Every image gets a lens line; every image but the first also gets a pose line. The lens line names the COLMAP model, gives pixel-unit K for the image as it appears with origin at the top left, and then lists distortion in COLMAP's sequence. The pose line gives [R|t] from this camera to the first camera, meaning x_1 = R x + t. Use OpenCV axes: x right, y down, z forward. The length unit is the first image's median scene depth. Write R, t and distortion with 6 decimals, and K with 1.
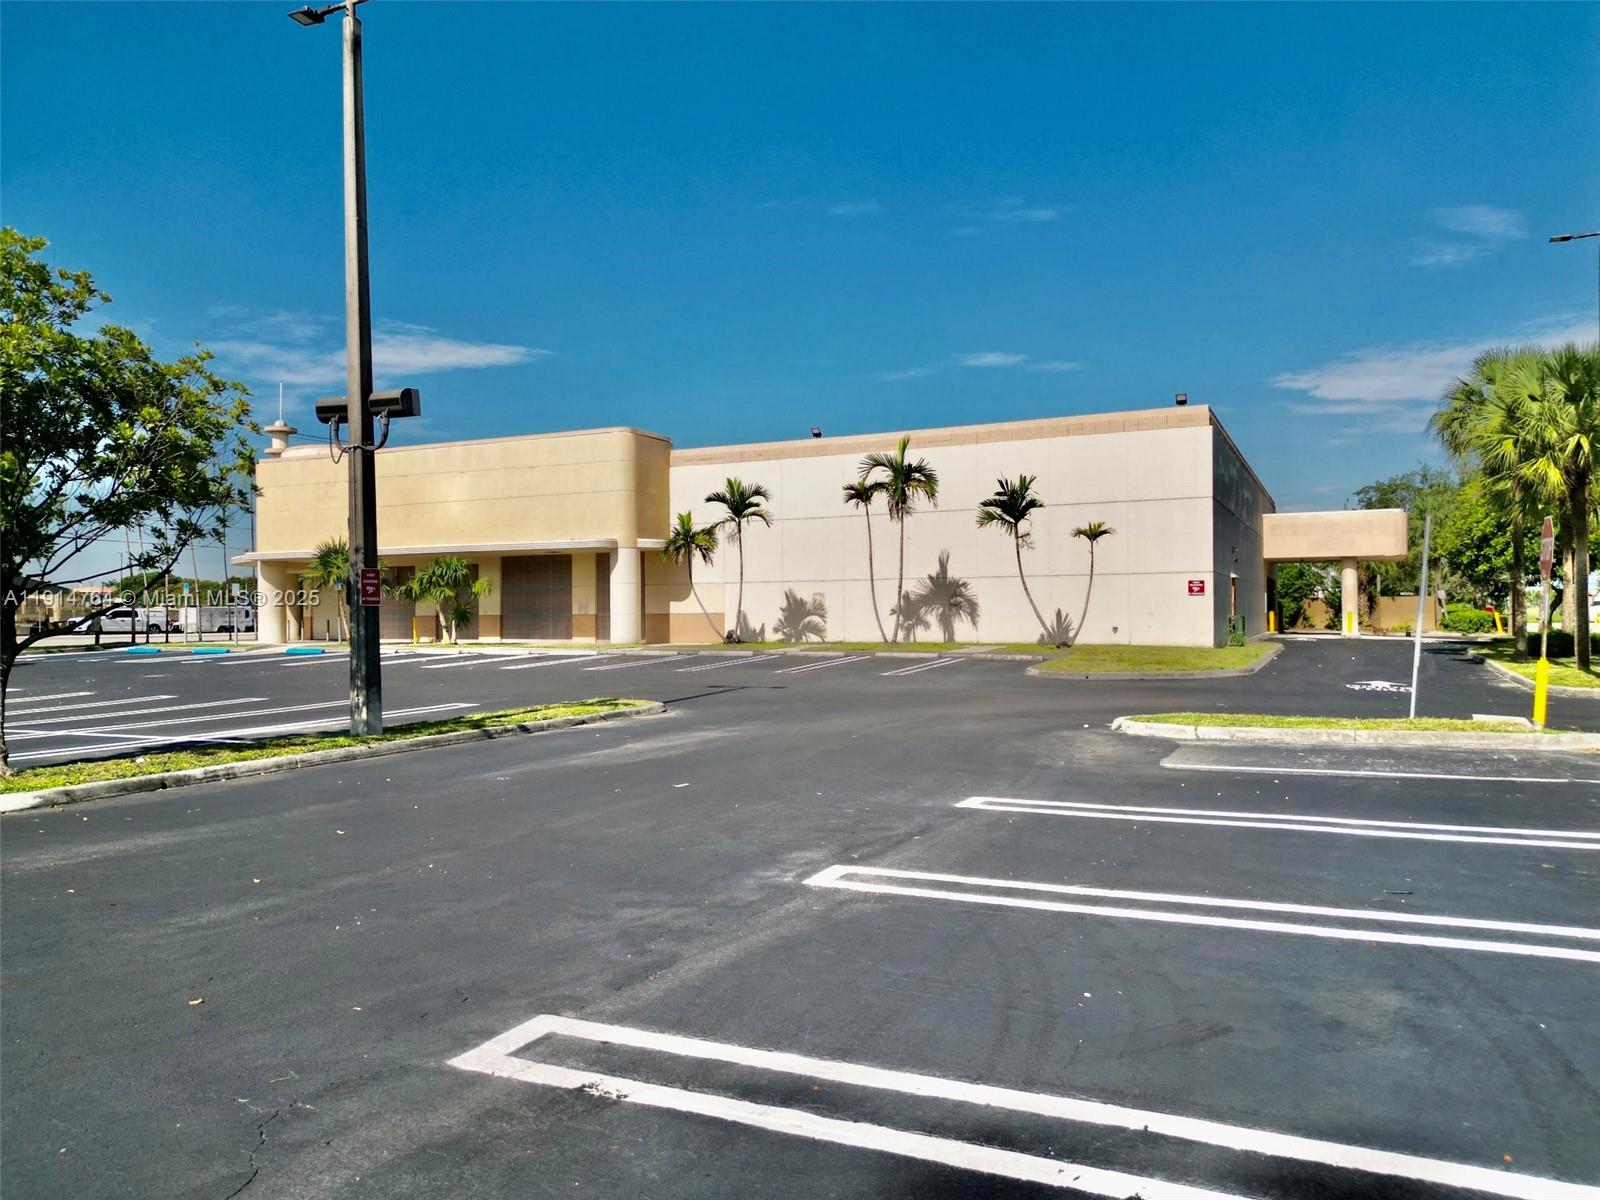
lens RADIAL K [[1126.0, 0, 801.7], [0, 1126.0, 573.1], [0, 0, 1]] dist [0.241148, 0.000200]
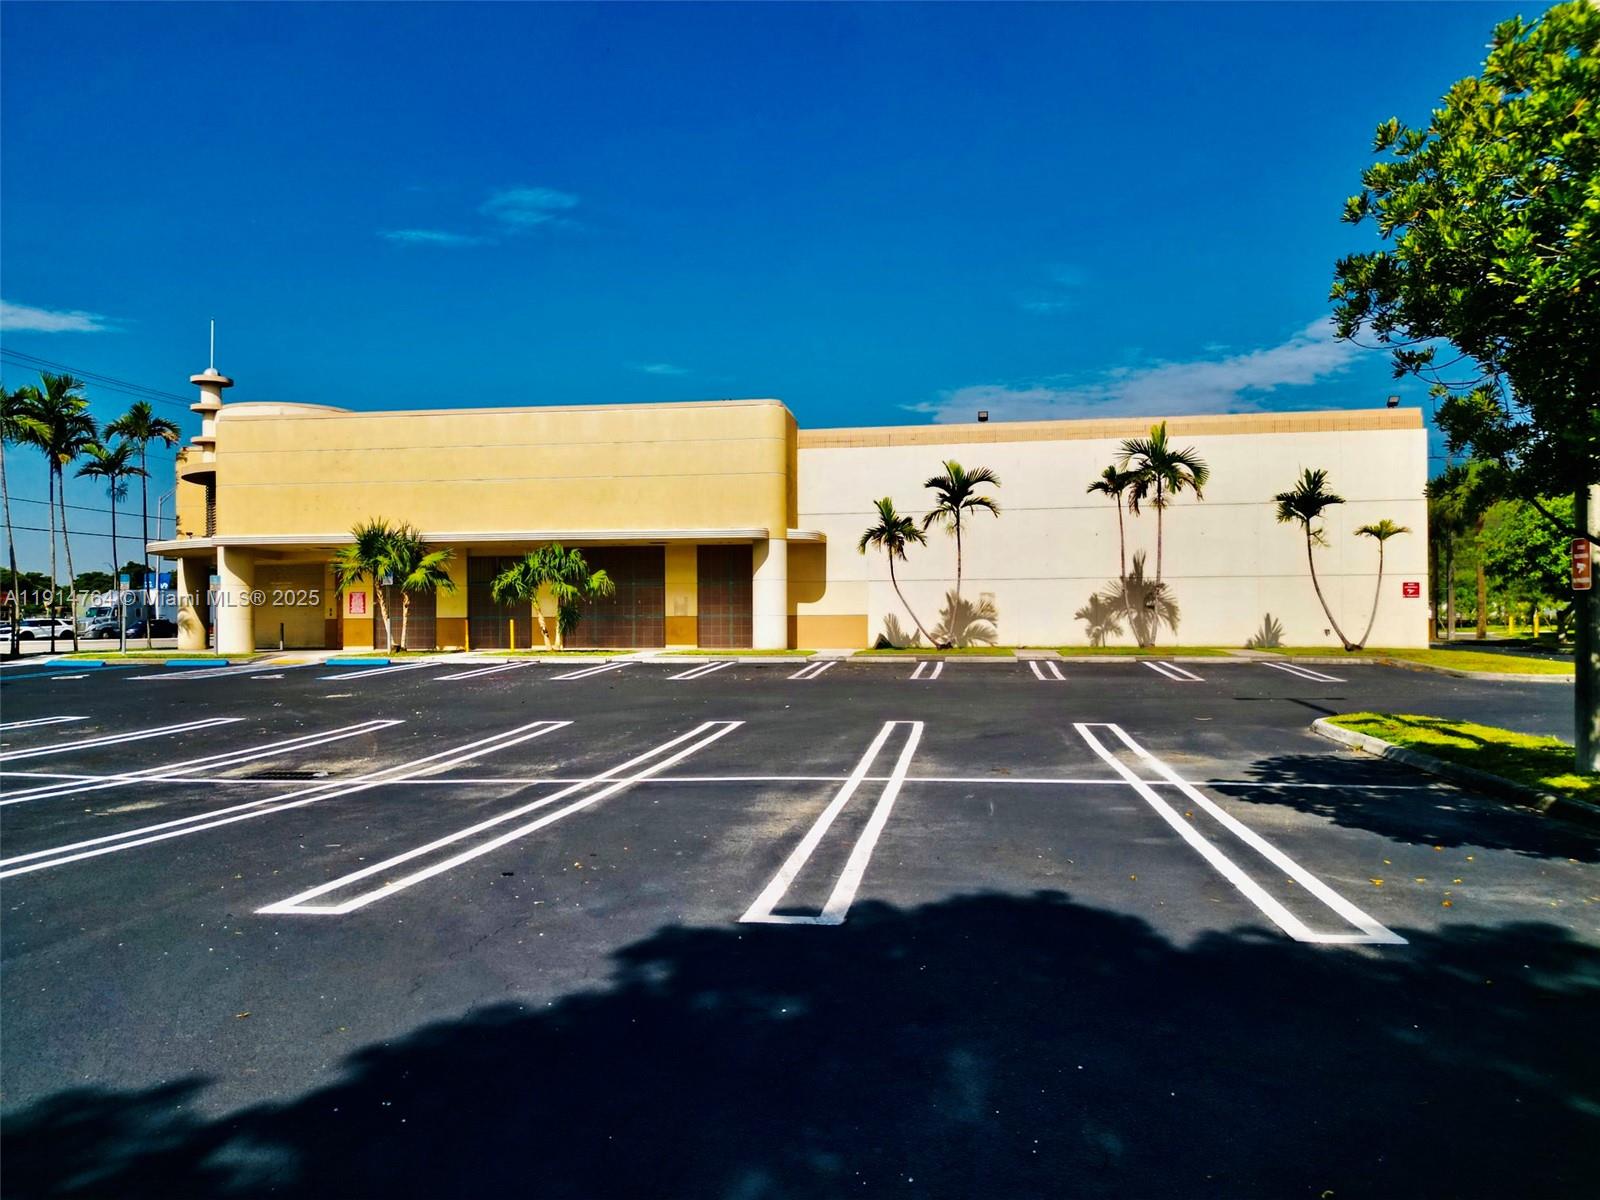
lens RADIAL K [[1132.2, 0, 799.1], [0, 1132.2, 603.6], [0, 0, 1]] dist [0.108571, -0.000596]
pose [[0.947479, 0.005956, 0.319763, -0.437898], [-0.011603, 0.999809, 0.015756, 0.013274], [-0.319608, -0.018638, 0.947367, 0.193665]]
